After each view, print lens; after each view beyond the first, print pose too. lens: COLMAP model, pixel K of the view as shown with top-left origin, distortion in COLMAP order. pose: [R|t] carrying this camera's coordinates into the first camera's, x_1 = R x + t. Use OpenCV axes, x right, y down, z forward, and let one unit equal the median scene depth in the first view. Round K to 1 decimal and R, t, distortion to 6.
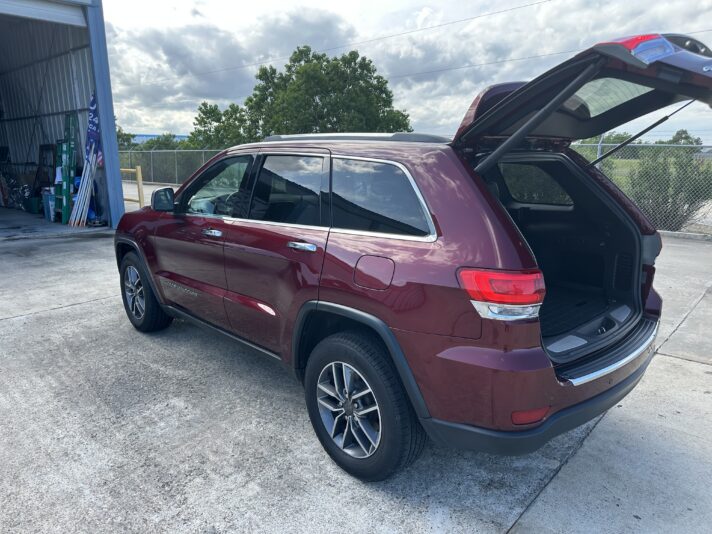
lens RADIAL K [[504.4, 0, 358.4], [0, 504.4, 272.2], [0, 0, 1]] dist [-0.004206, 0.001060]
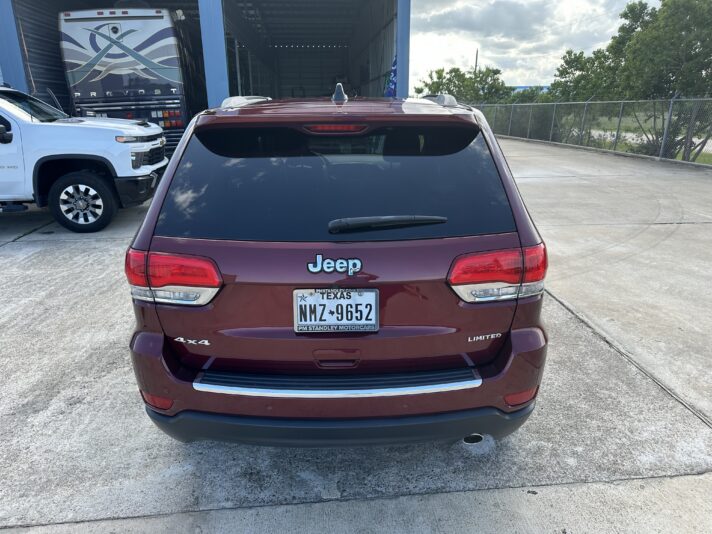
lens RADIAL K [[504.4, 0, 357.8], [0, 504.4, 263.0], [0, 0, 1]] dist [-0.004206, 0.001060]
pose [[0.725137, 0.194272, -0.660632, 0.122553], [-0.145770, 0.980943, 0.128462, -0.015647], [0.672999, 0.003148, 0.739637, 0.054645]]
